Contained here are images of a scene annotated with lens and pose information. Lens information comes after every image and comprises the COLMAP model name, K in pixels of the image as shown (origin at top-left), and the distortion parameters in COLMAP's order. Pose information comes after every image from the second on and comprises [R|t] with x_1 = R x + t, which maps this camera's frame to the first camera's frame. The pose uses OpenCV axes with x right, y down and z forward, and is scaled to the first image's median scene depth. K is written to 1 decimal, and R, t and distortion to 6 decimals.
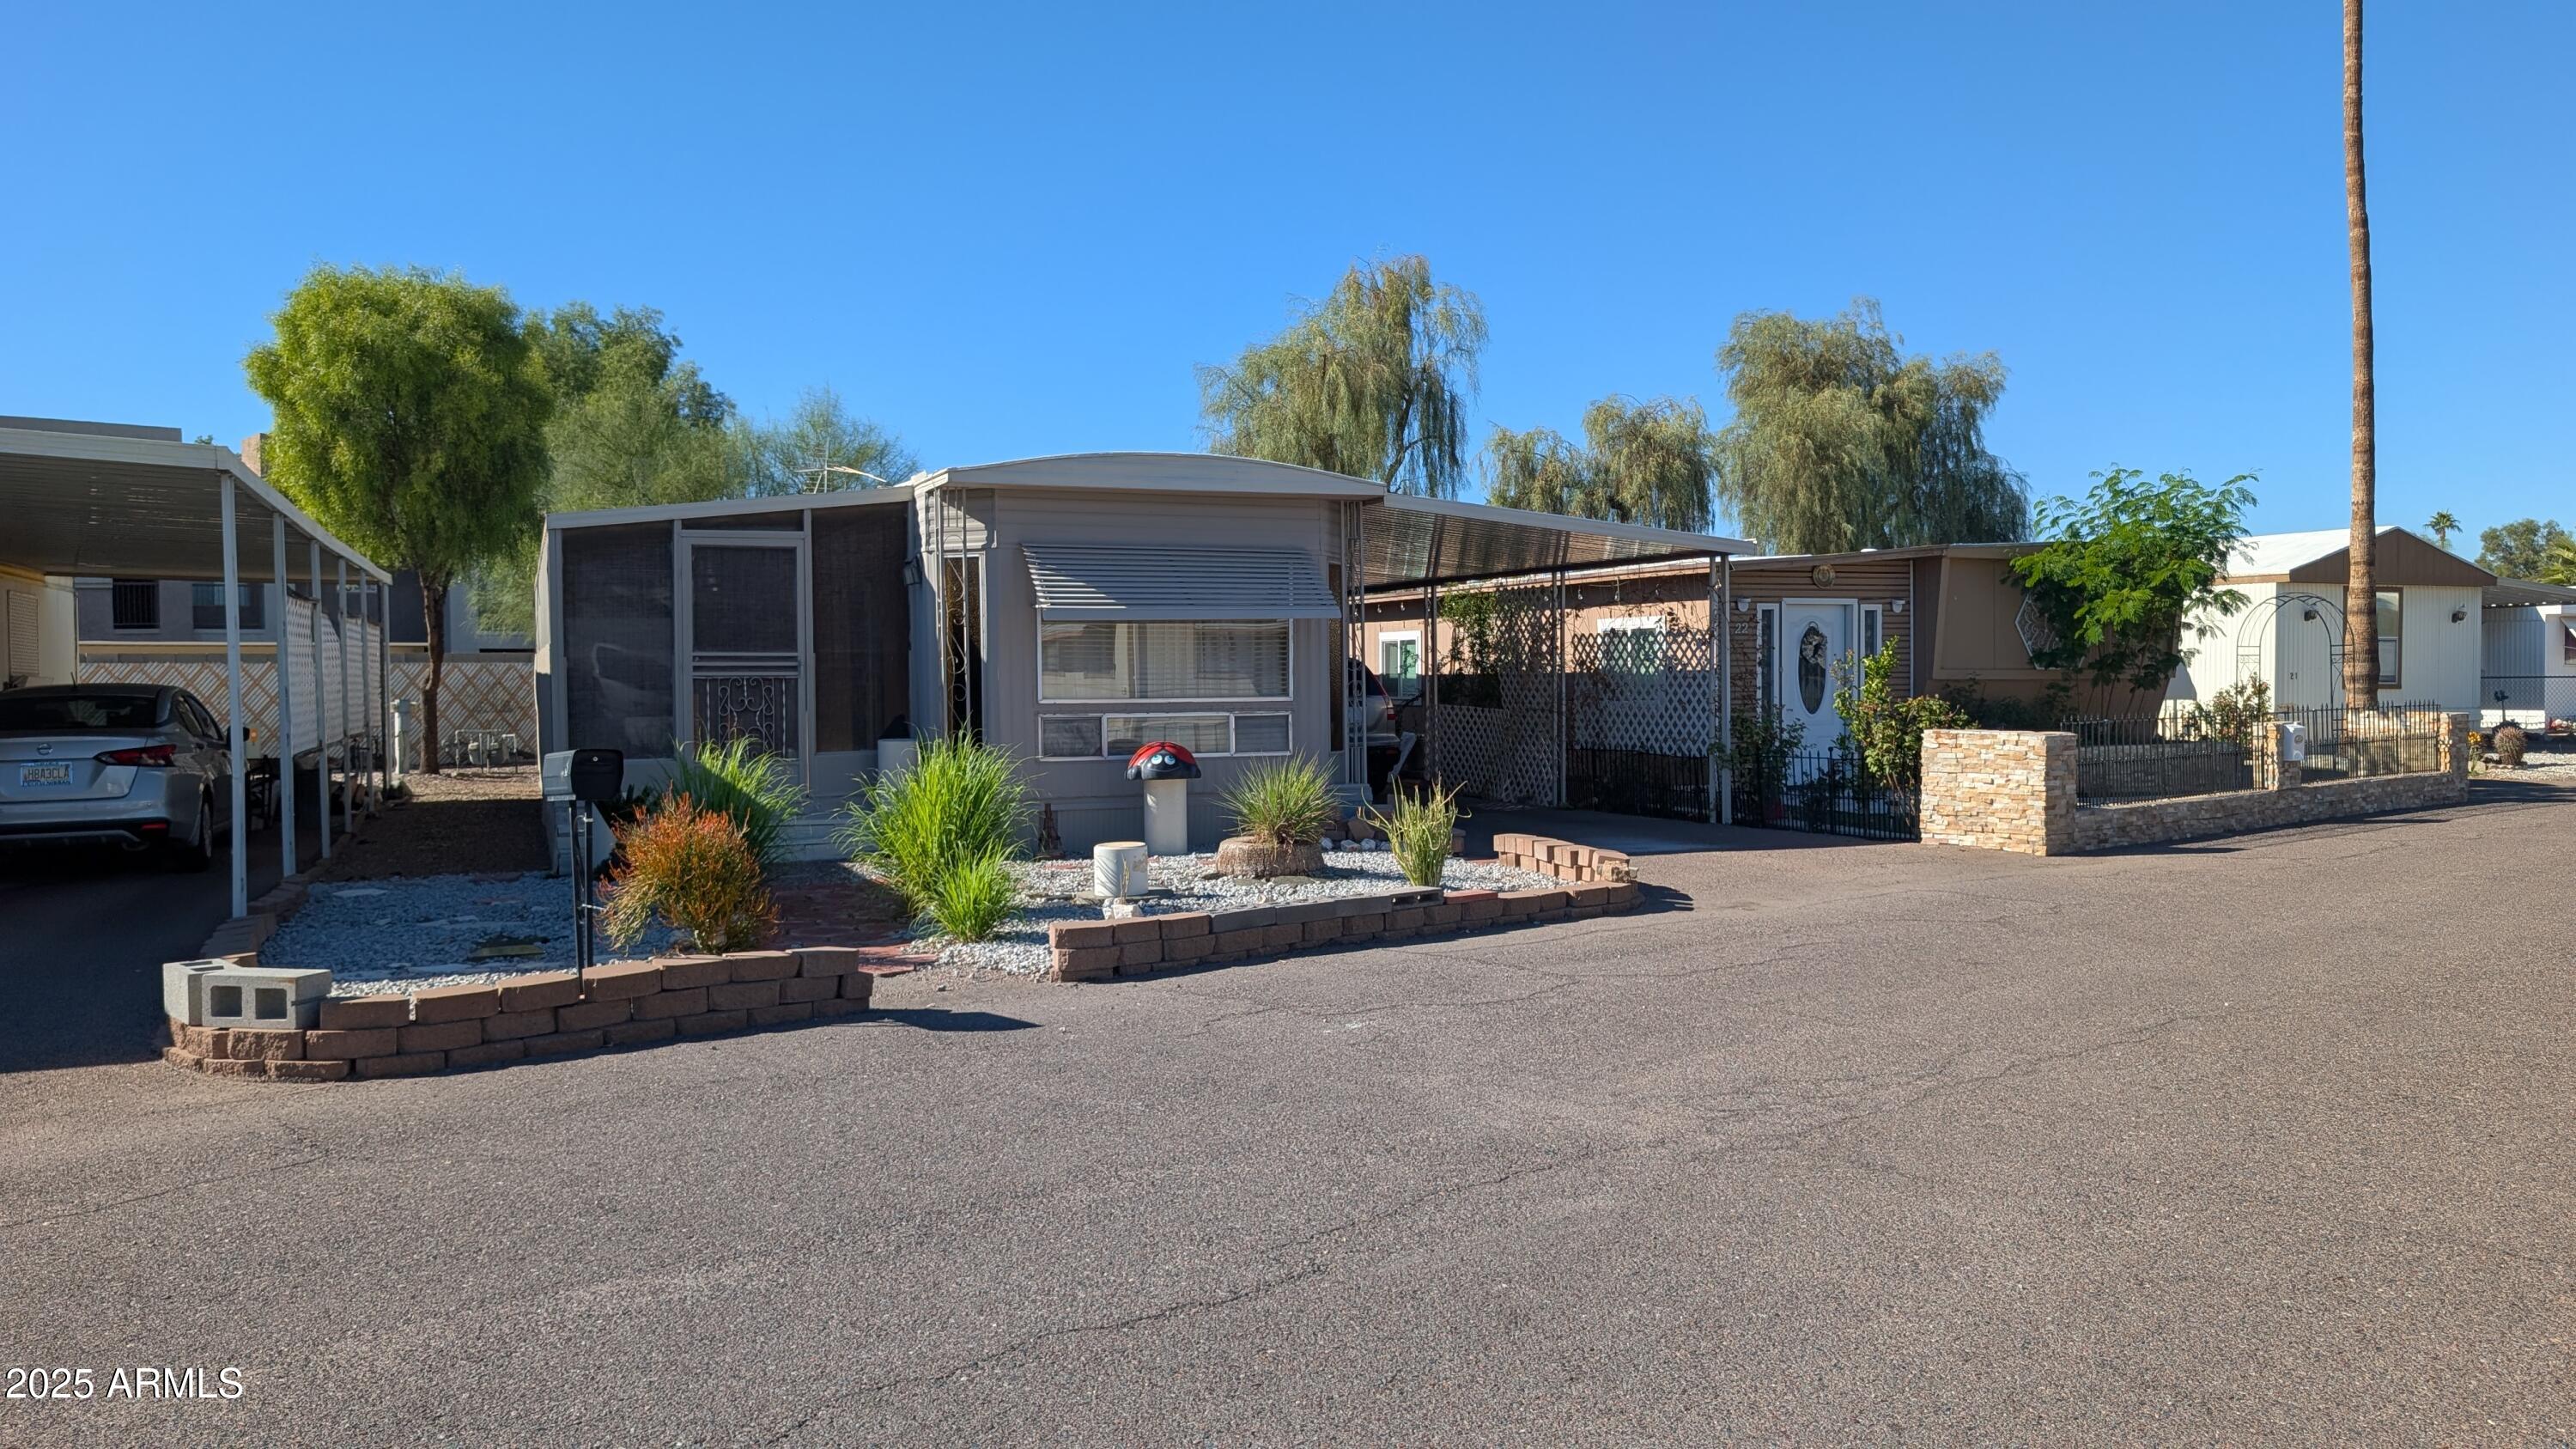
lens RADIAL K [[1829.5, 0, 1293.2], [0, 1829.5, 718.5], [0, 0, 1]] dist [0.026978, -0.012563]
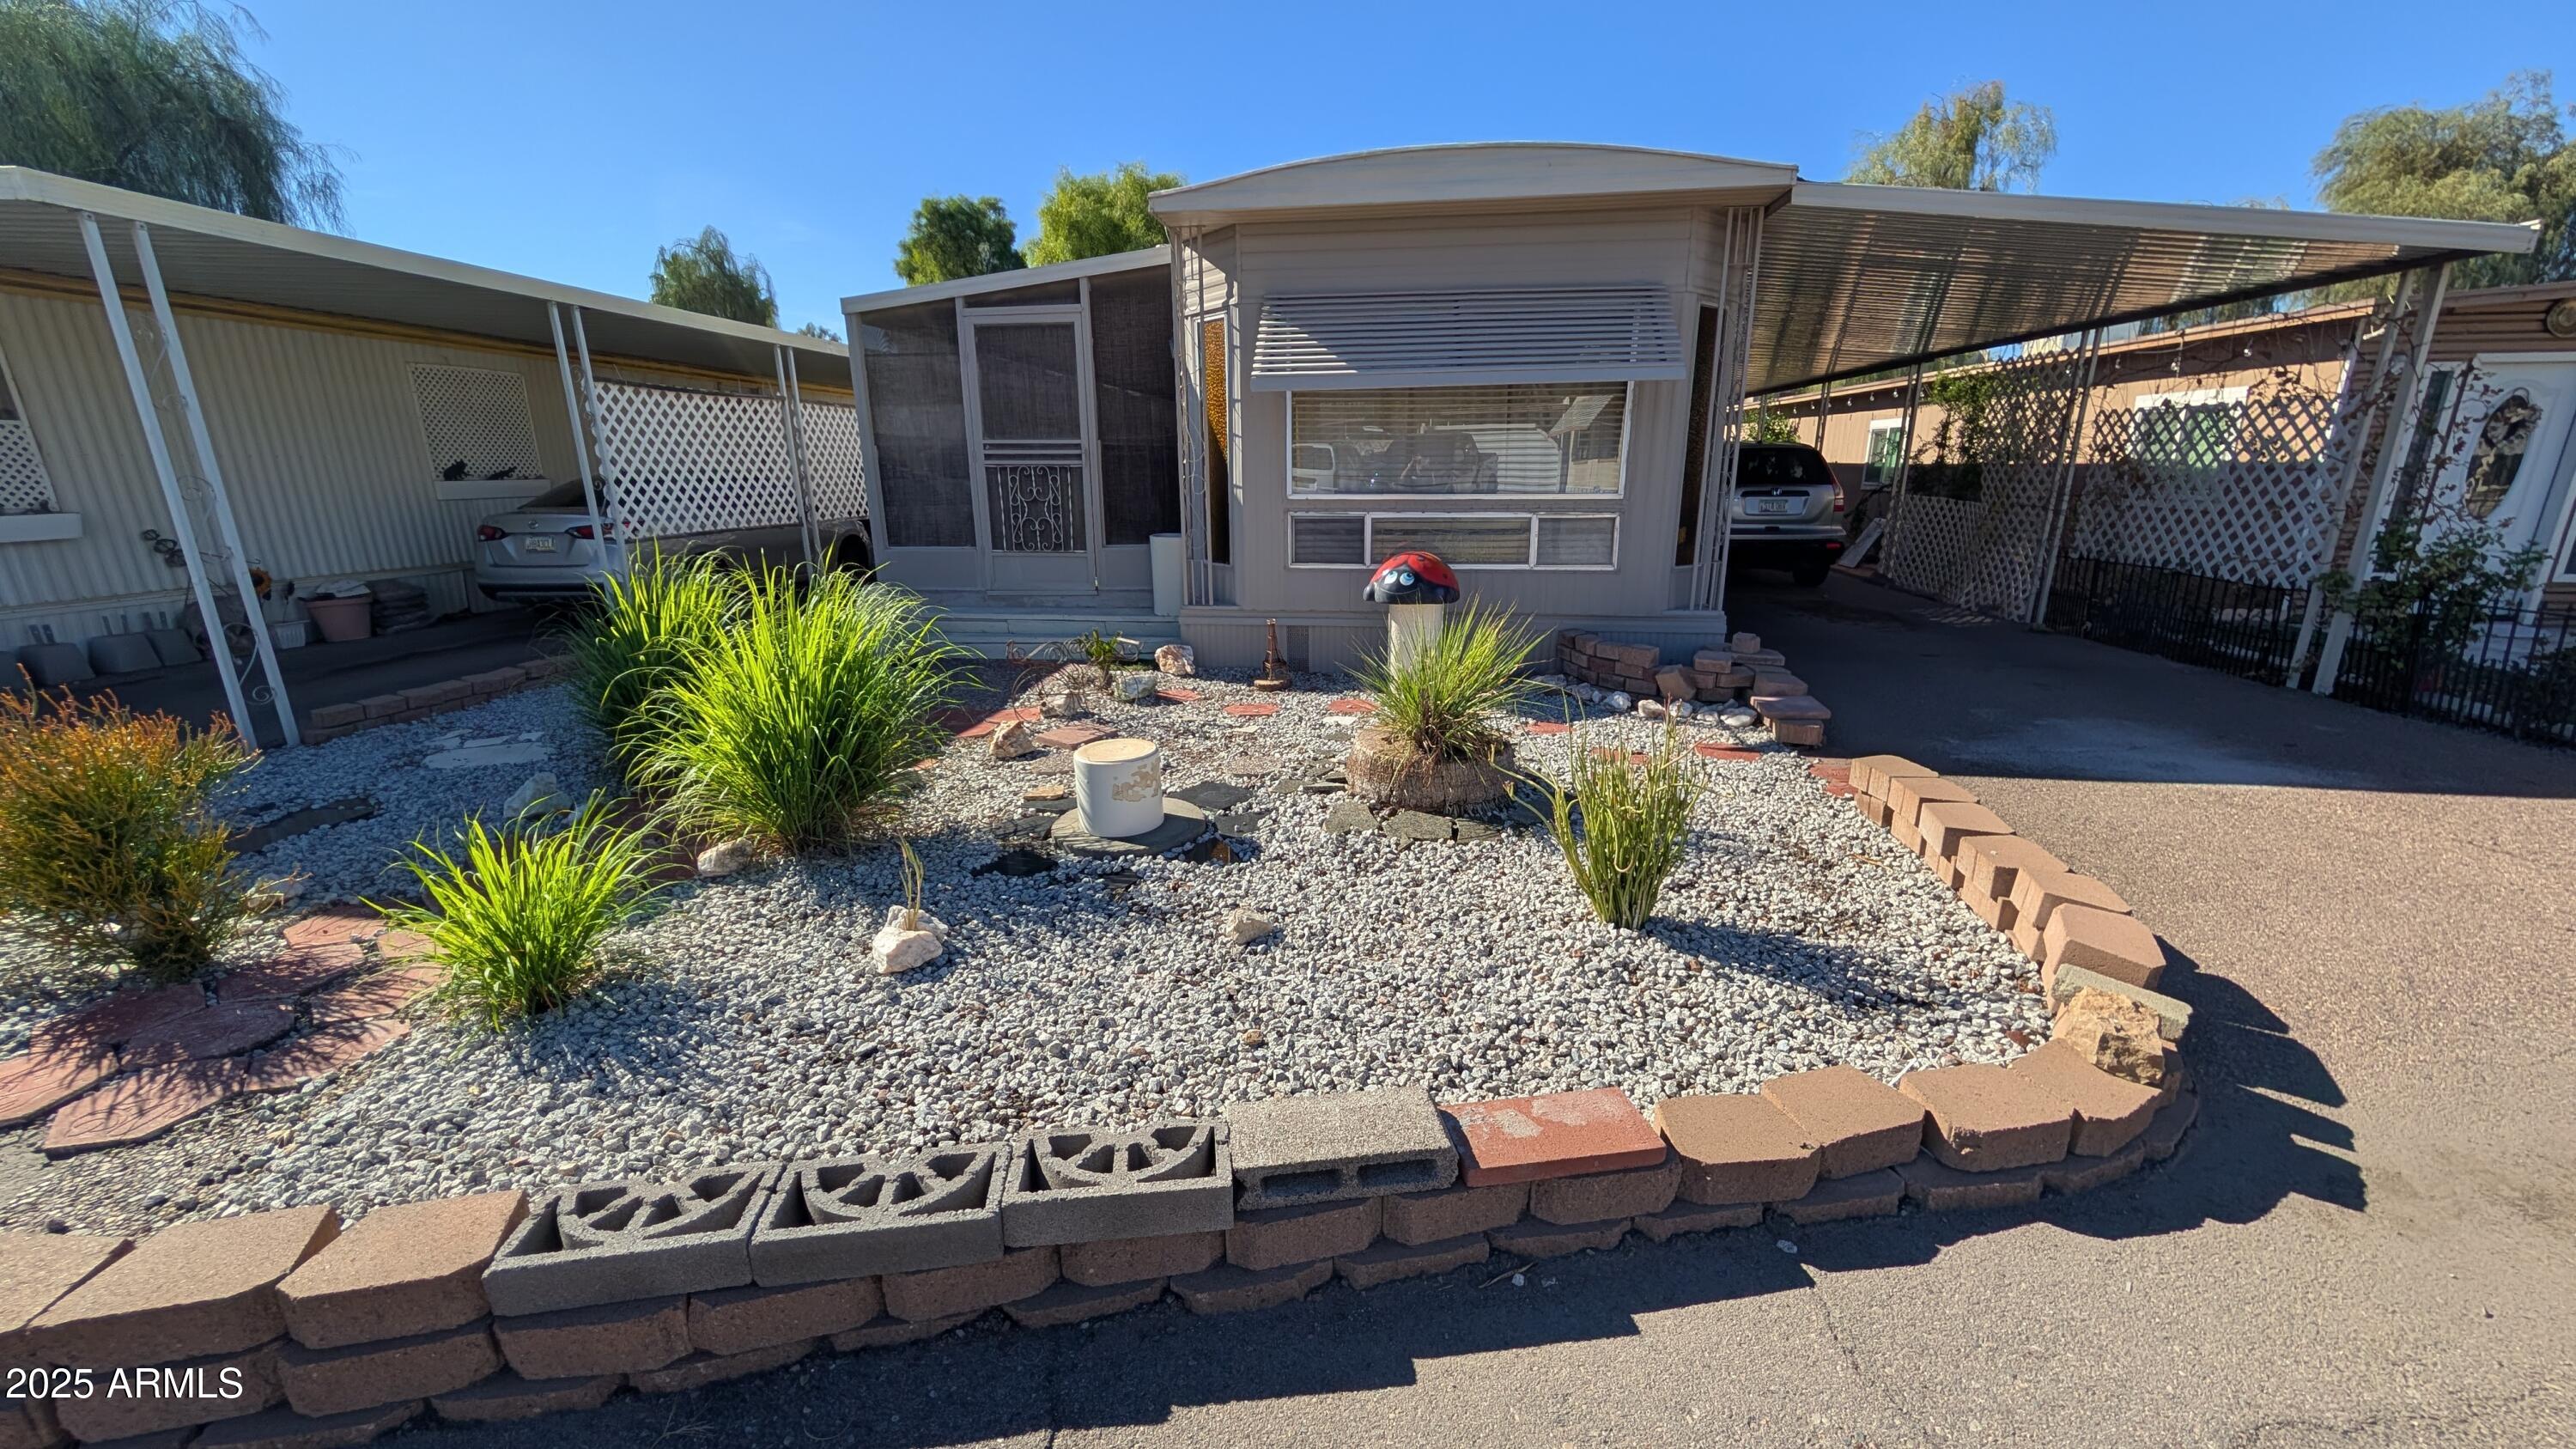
lens RADIAL K [[961.8, 0, 1299.5], [0, 961.8, 733.7], [0, 0, 1]] dist [-0.000821, -0.000785]
pose [[0.870047, 0.135394, -0.474012, 0.081597], [-0.012568, 0.967324, 0.253231, -0.014397], [0.492809, -0.214365, 0.843319, 0.537894]]
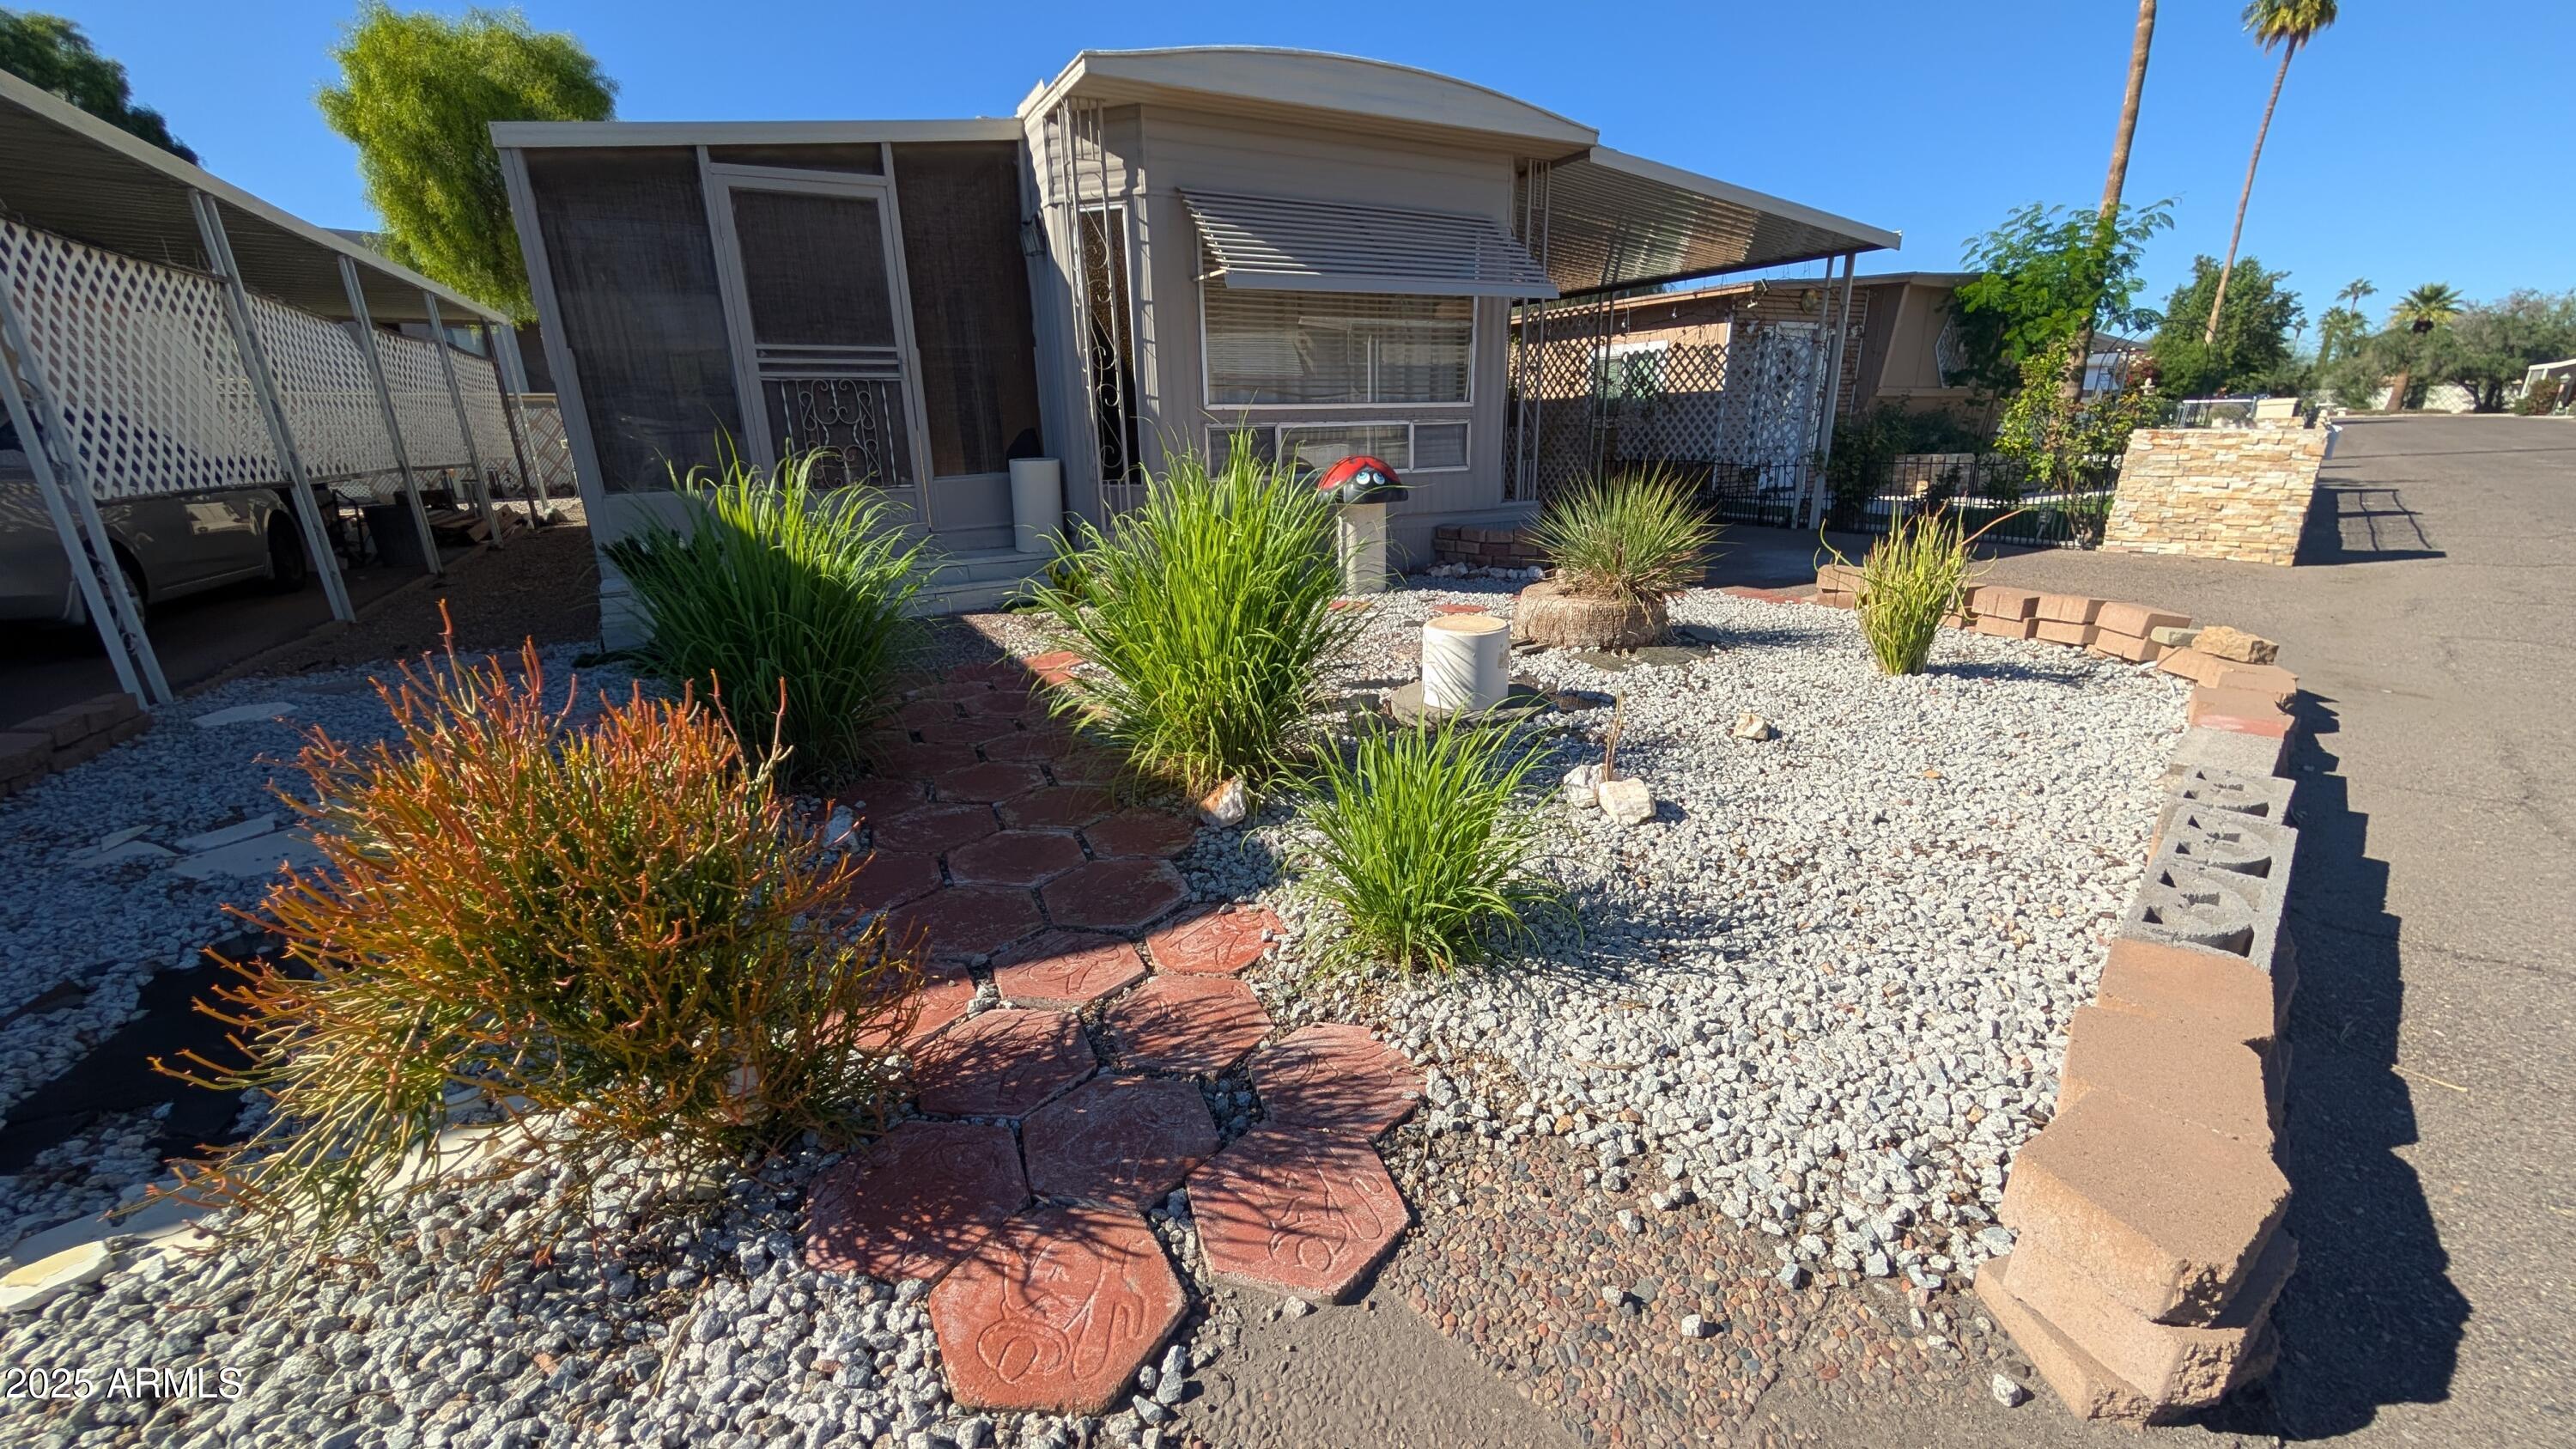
lens RADIAL K [[961.8, 0, 1280.8], [0, 961.8, 730.8], [0, 0, 1]] dist [-0.000821, -0.000785]
pose [[0.995142, -0.042734, 0.088693, -0.134524], [0.016382, 0.960200, 0.278831, 0.008931], [-0.097079, -0.276023, 0.956236, 0.488462]]
